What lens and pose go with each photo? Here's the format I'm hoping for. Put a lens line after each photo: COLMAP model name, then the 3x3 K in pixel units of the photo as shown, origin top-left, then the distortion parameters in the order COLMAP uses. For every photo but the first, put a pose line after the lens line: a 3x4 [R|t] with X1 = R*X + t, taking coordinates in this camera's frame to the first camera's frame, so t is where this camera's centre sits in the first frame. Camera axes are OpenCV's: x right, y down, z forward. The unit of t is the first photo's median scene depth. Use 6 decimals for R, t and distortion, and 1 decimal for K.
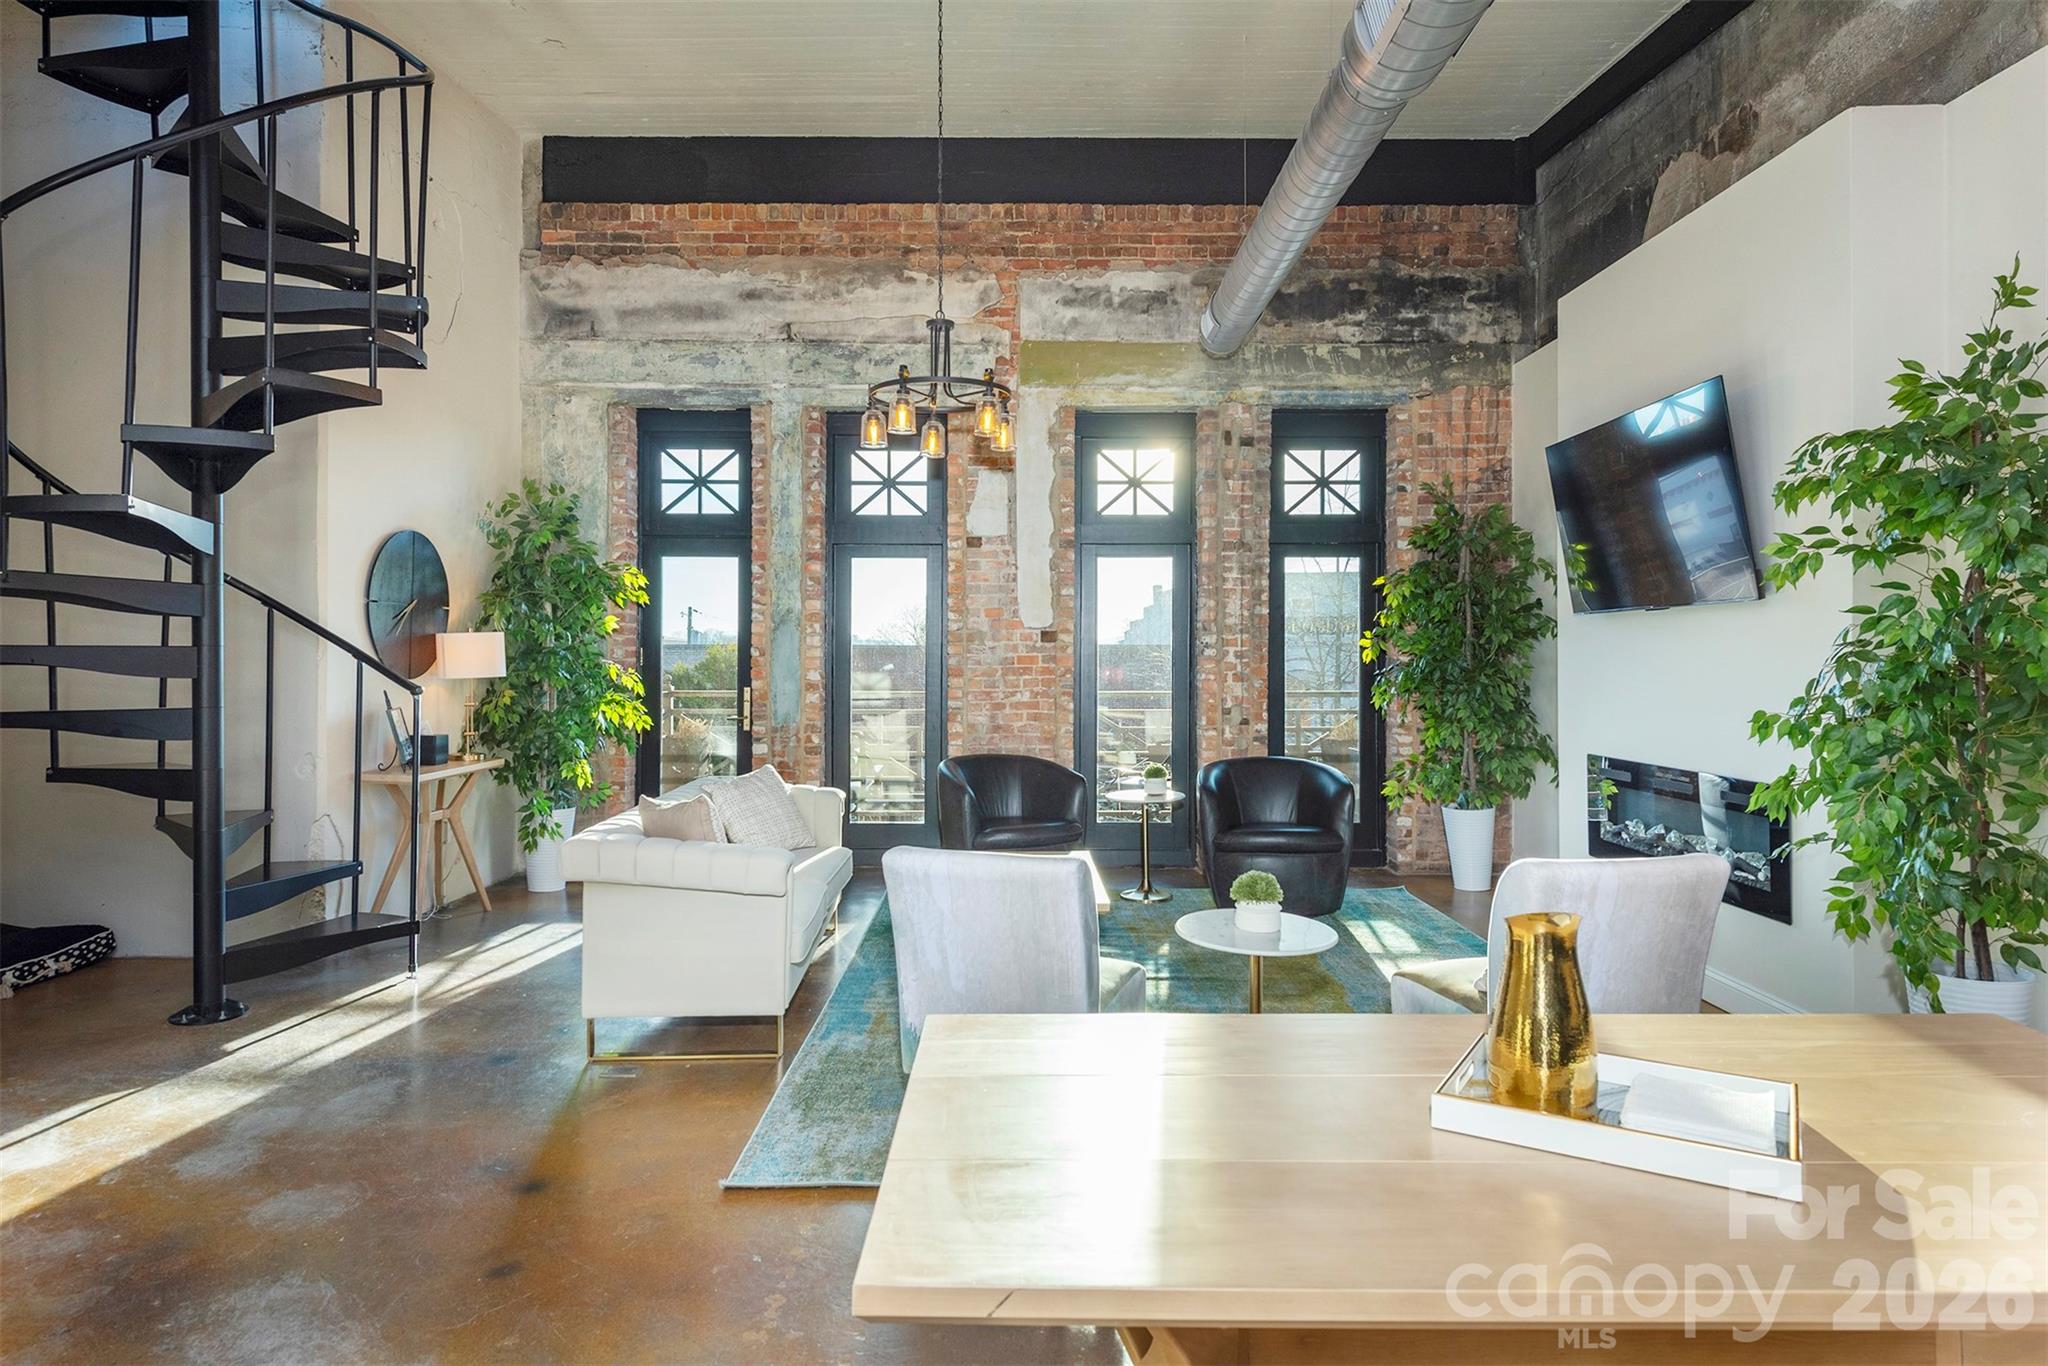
lens RADIAL K [[1195.9, 0, 1004.0], [0, 1195.9, 651.4], [0, 0, 1]] dist [0.036459, -0.028559]
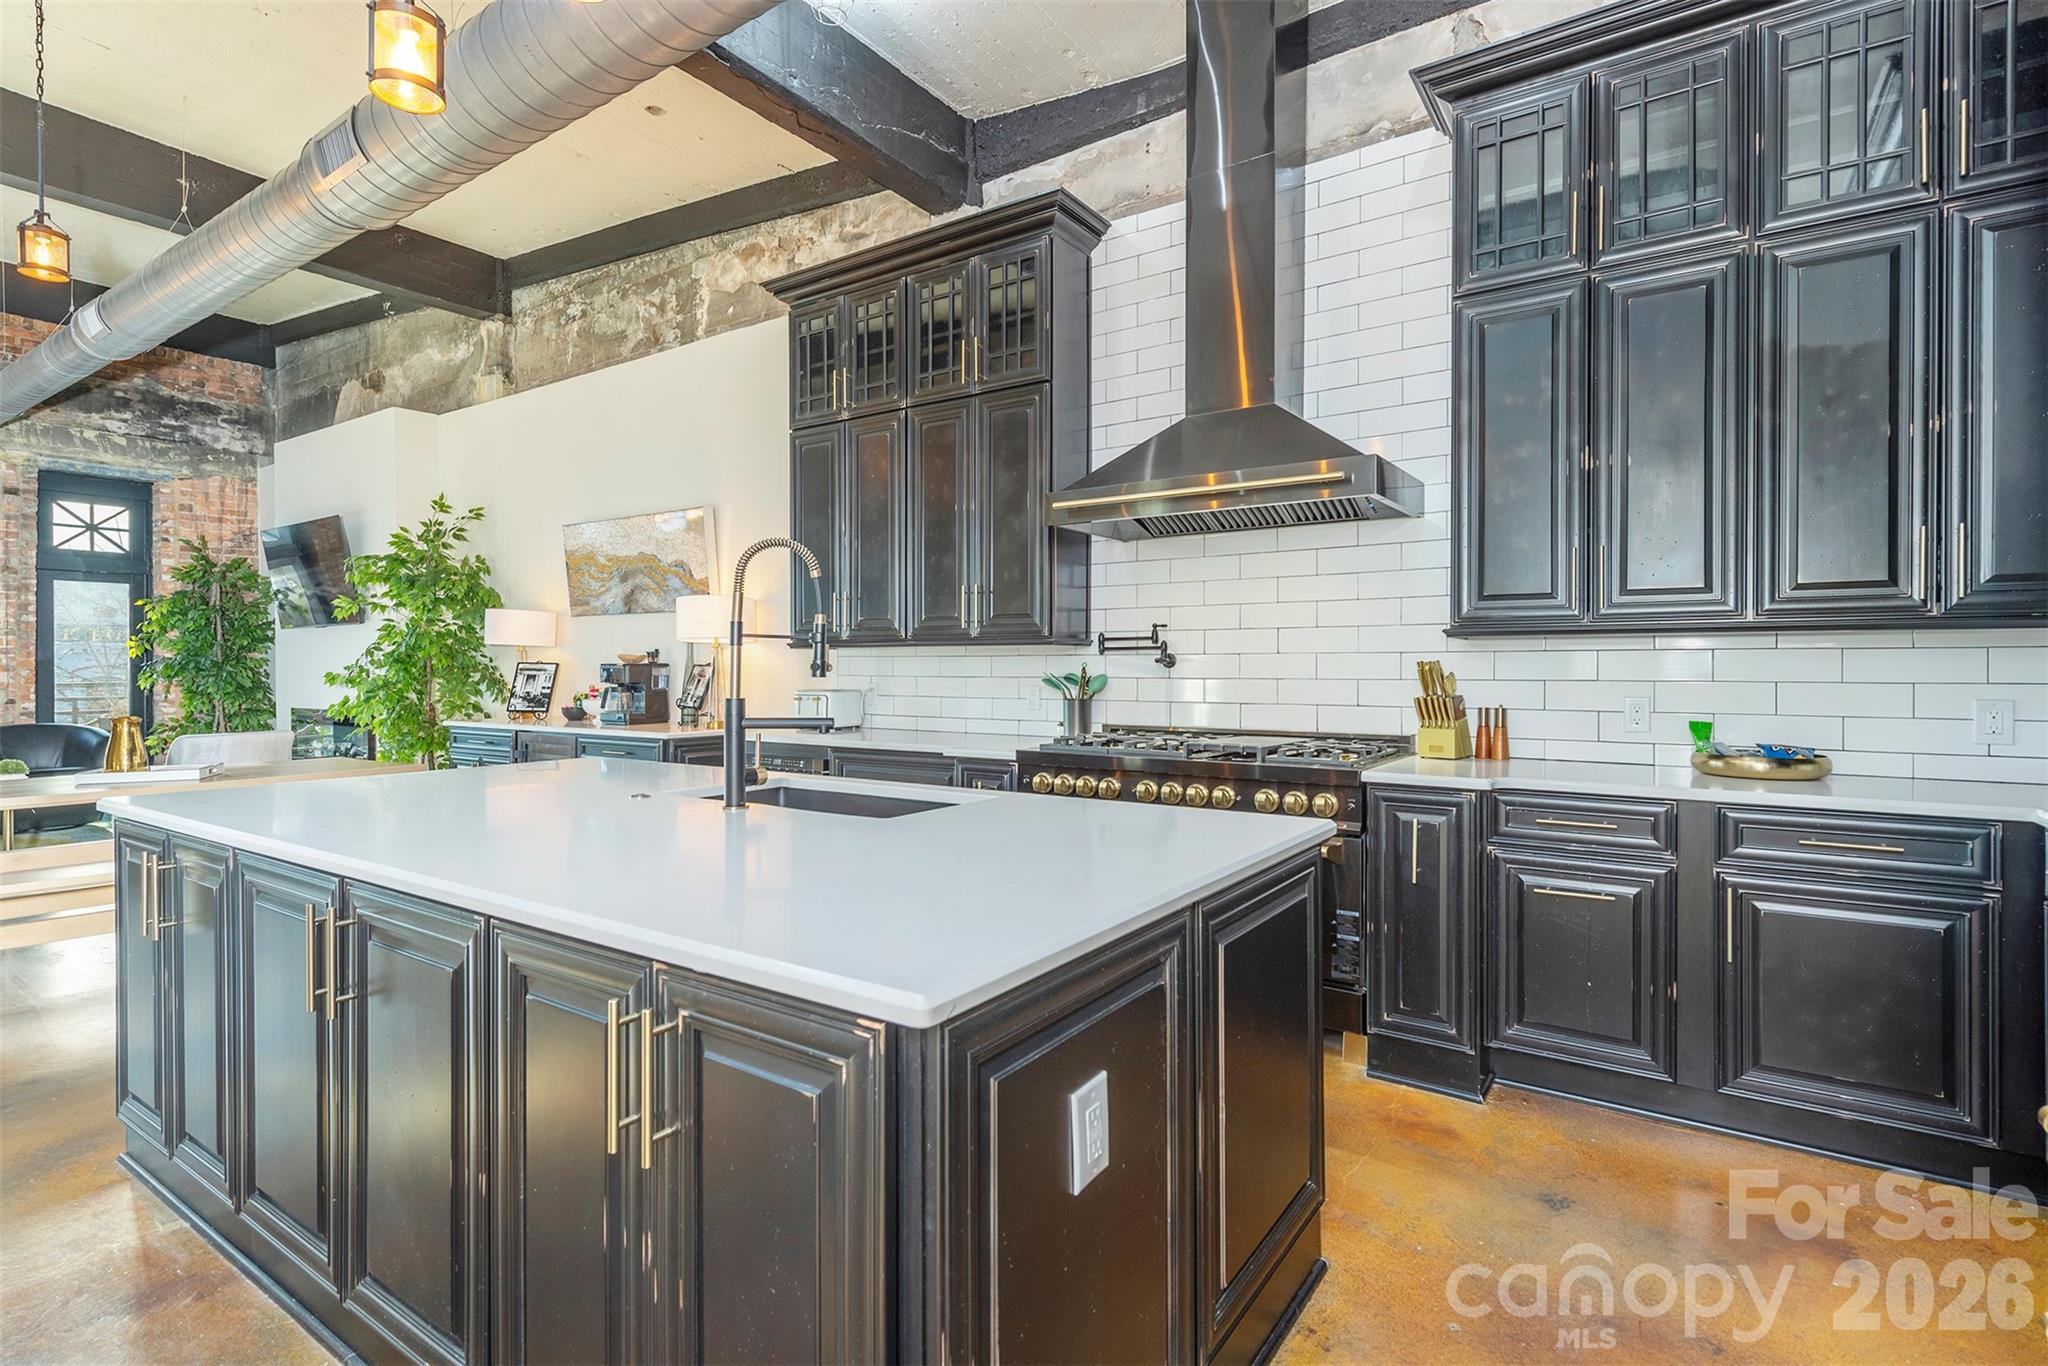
lens RADIAL K [[972.5, 0, 1084.1], [0, 972.5, 671.7], [0, 0, 1]] dist [0.000350, -0.000379]
pose [[0.528910, -0.006598, 0.848652, -0.084639], [-0.002301, 0.999955, 0.009209, 0.012543], [-0.848675, -0.006823, 0.528871, -0.581878]]
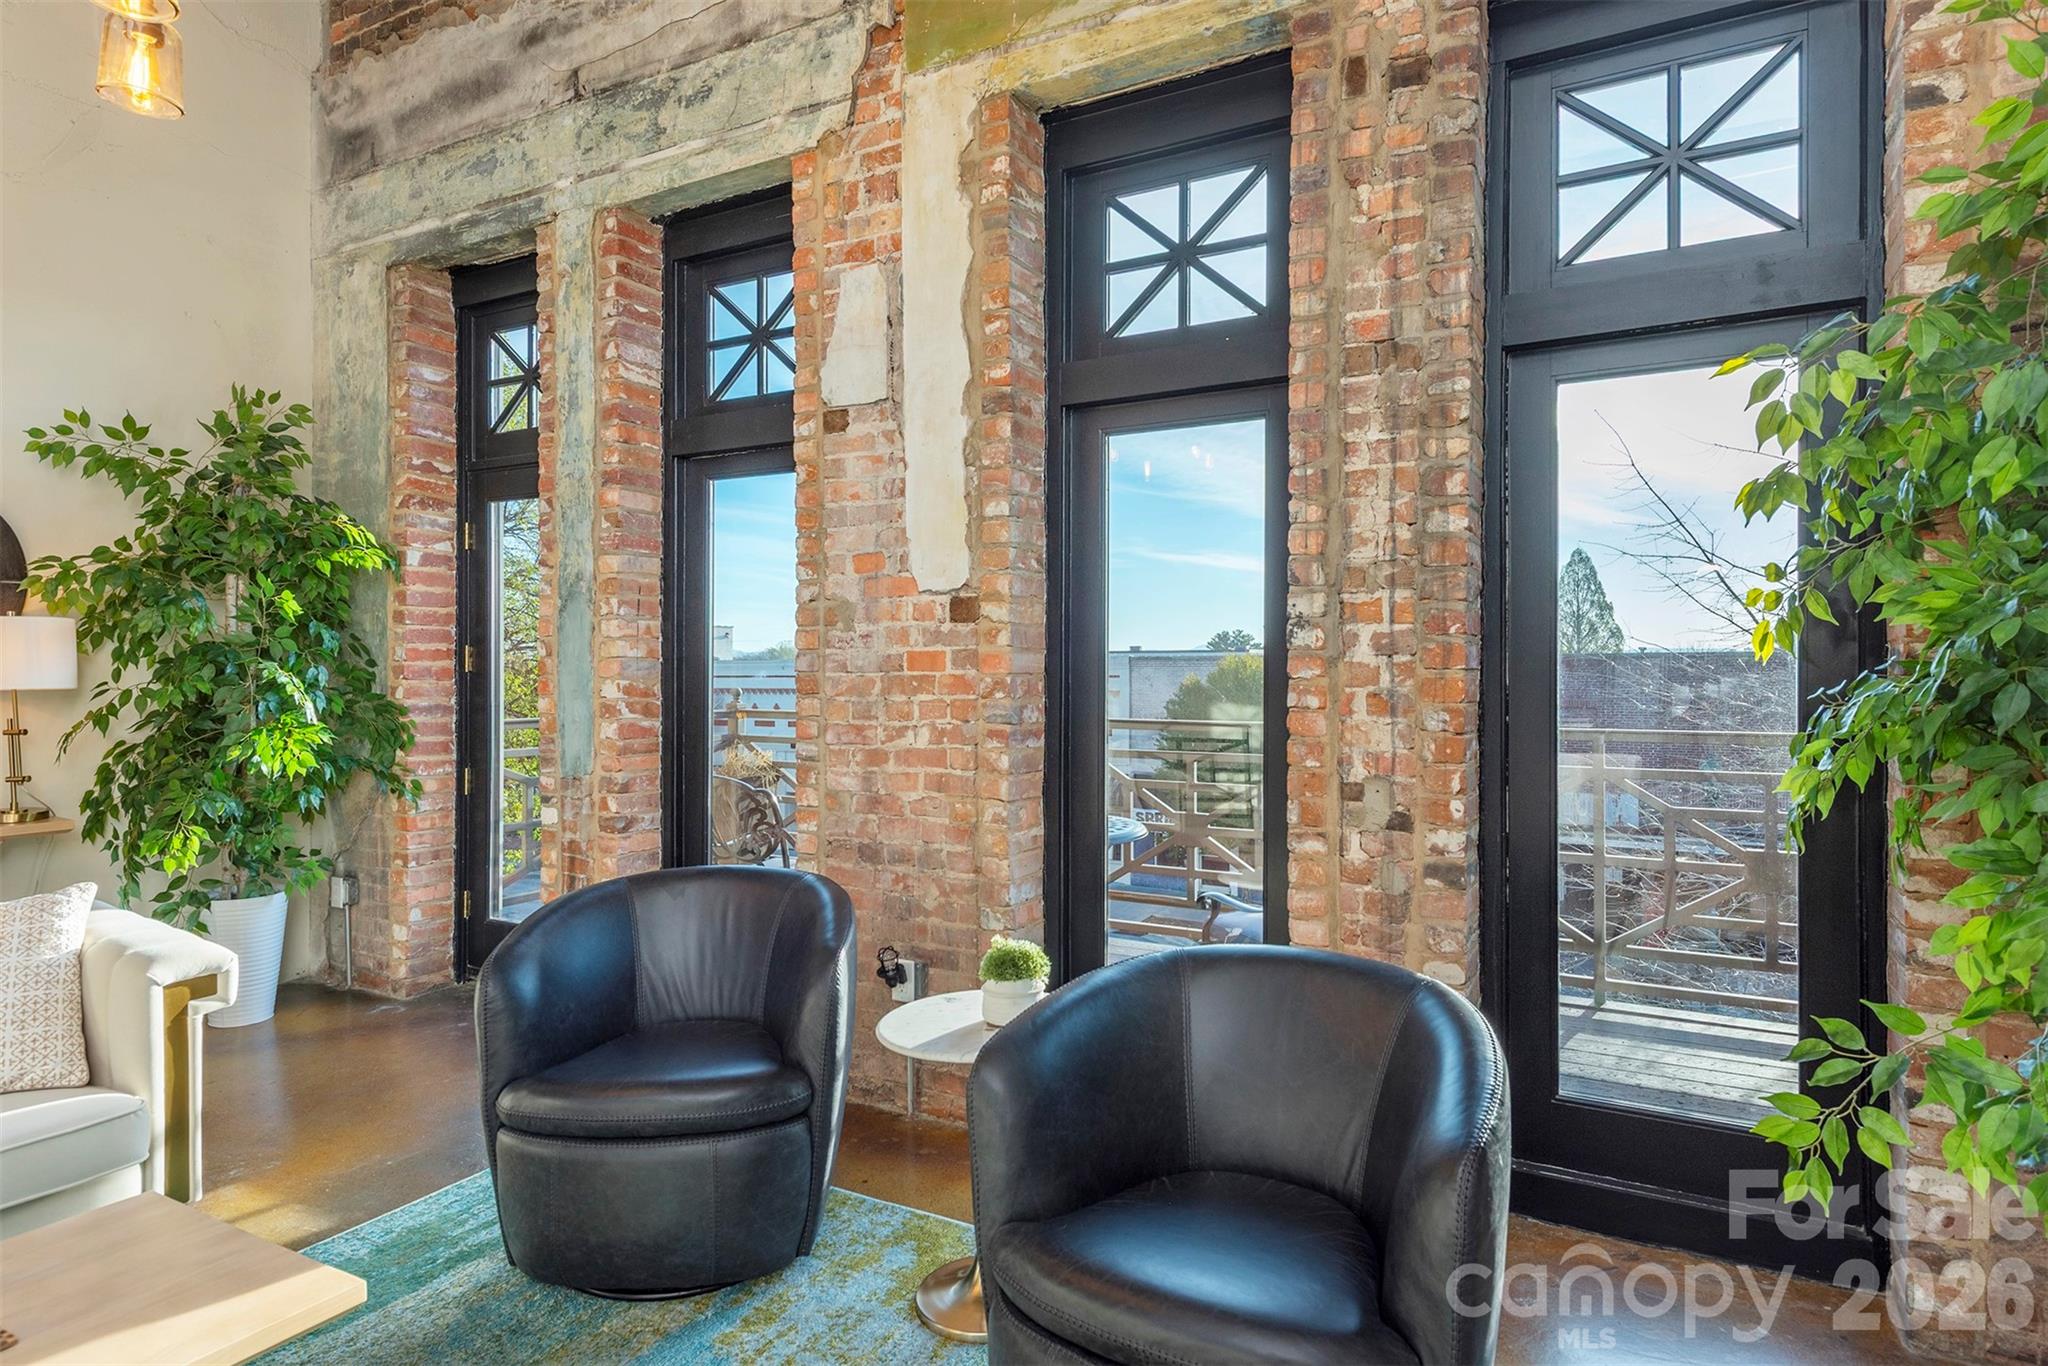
lens RADIAL K [[1131.6, 0, 1043.6], [0, 1131.6, 666.3], [0, 0, 1]] dist [0.030590, -0.019641]
pose [[0.875542, -0.002377, -0.483136, 0.274695], [0.002952, 0.999996, 0.000429, 0.009320], [0.483133, -0.001802, 0.875545, 0.633940]]
